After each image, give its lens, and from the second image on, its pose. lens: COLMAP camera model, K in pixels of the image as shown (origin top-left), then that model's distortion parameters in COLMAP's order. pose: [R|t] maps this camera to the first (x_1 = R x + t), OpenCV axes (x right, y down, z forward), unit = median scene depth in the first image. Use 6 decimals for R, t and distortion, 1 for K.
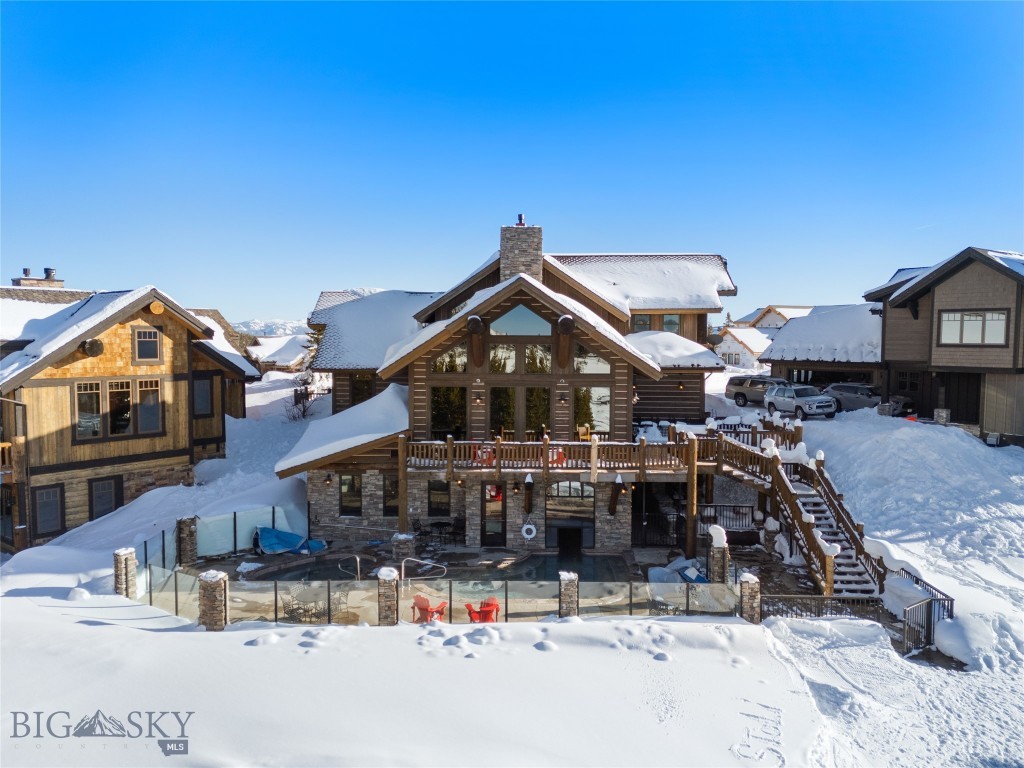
lens RADIAL K [[725.9, 0, 511.2], [0, 725.9, 417.9], [0, 0, 1]] dist [0.096934, -0.108839]
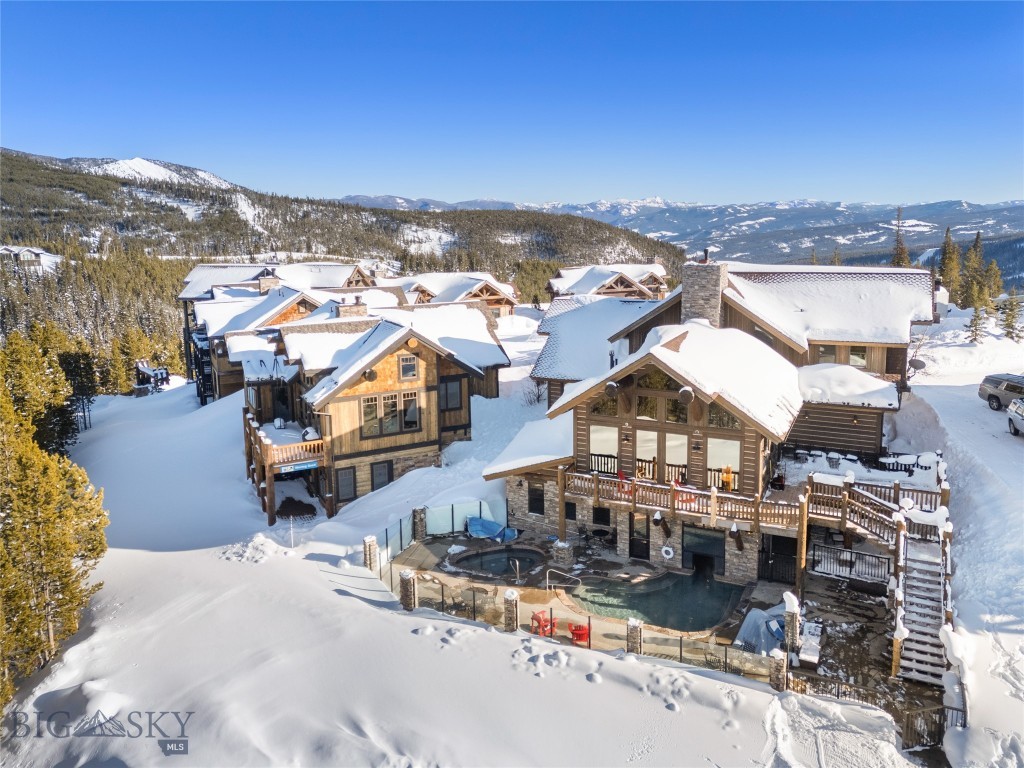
lens RADIAL K [[745.1, 0, 512.0], [0, 745.1, 384.0], [0, 0, 1]] dist [0.080292, -0.081891]
pose [[0.906100, 0.057985, -0.419070, 0.282627], [-0.017467, 0.994845, 0.099887, -0.227238], [0.422702, -0.083188, 0.902443, -0.179747]]
